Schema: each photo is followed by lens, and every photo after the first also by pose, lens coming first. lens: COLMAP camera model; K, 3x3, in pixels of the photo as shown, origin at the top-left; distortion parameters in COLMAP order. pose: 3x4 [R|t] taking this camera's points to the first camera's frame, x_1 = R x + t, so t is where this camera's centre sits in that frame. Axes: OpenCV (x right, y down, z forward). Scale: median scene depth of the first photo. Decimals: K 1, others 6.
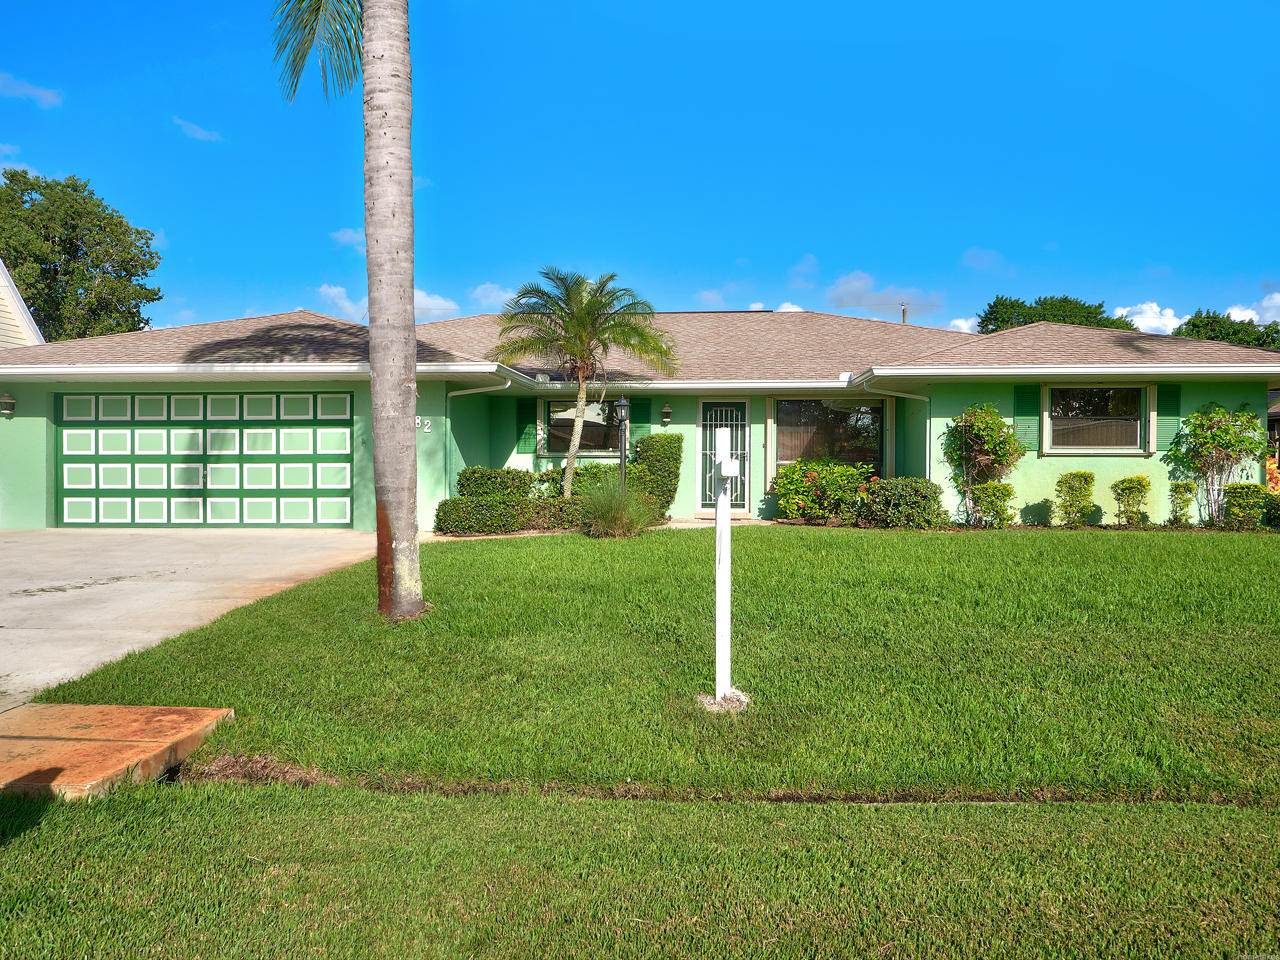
lens RADIAL K [[972.1, 0, 640.0], [0, 972.1, 480.0], [0, 0, 1]] dist [0.001009, 0.000242]
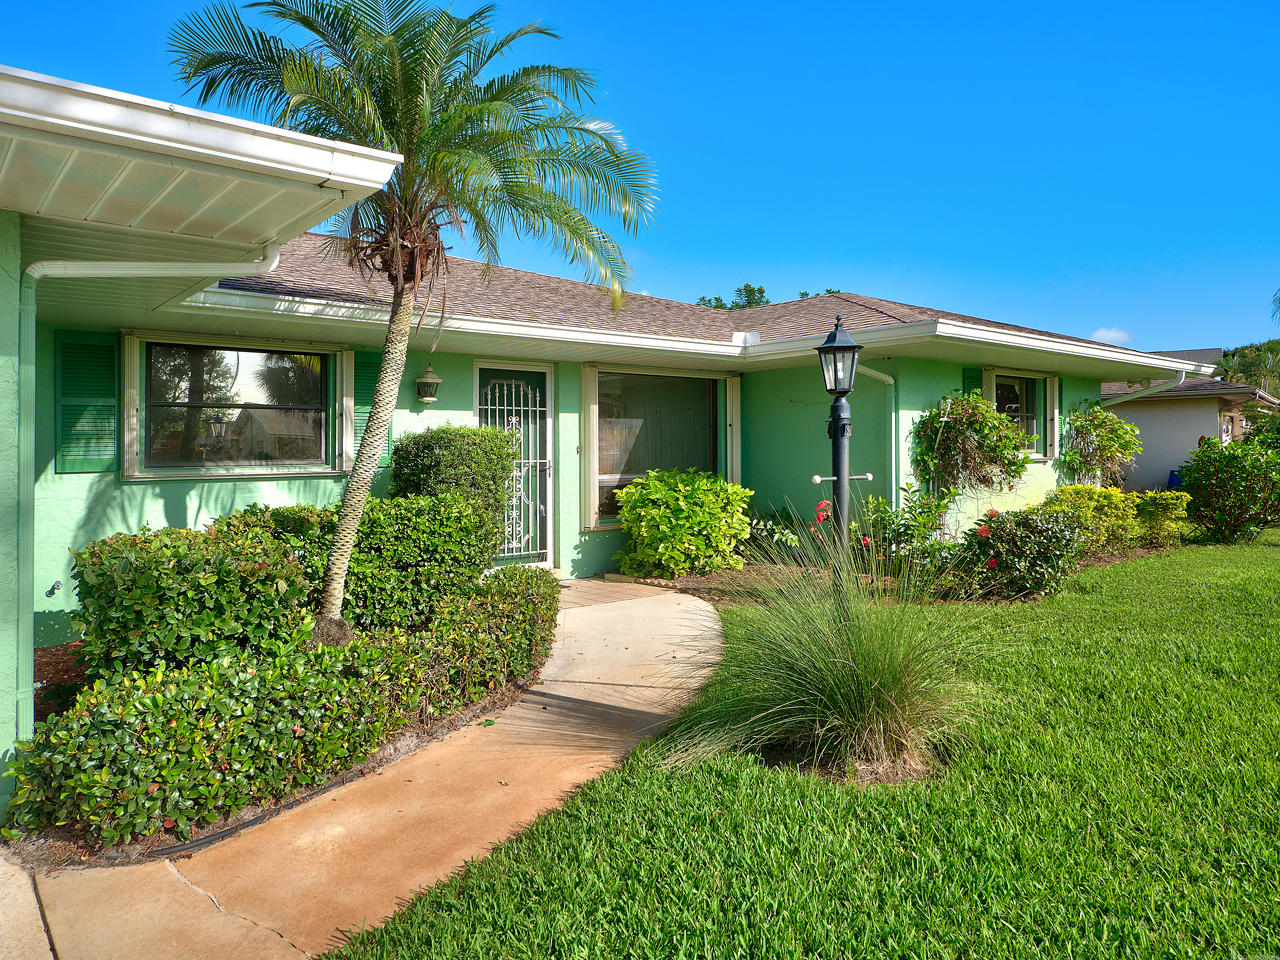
lens RADIAL K [[862.7, 0, 640.0], [0, 862.7, 480.0], [0, 0, 1]] dist [-0.005891, -0.001205]
pose [[0.705149, -0.031669, 0.708351, -0.208435], [0.023529, 0.999497, 0.021263, -0.027527], [-0.708668, 0.001673, 0.705540, 0.613472]]
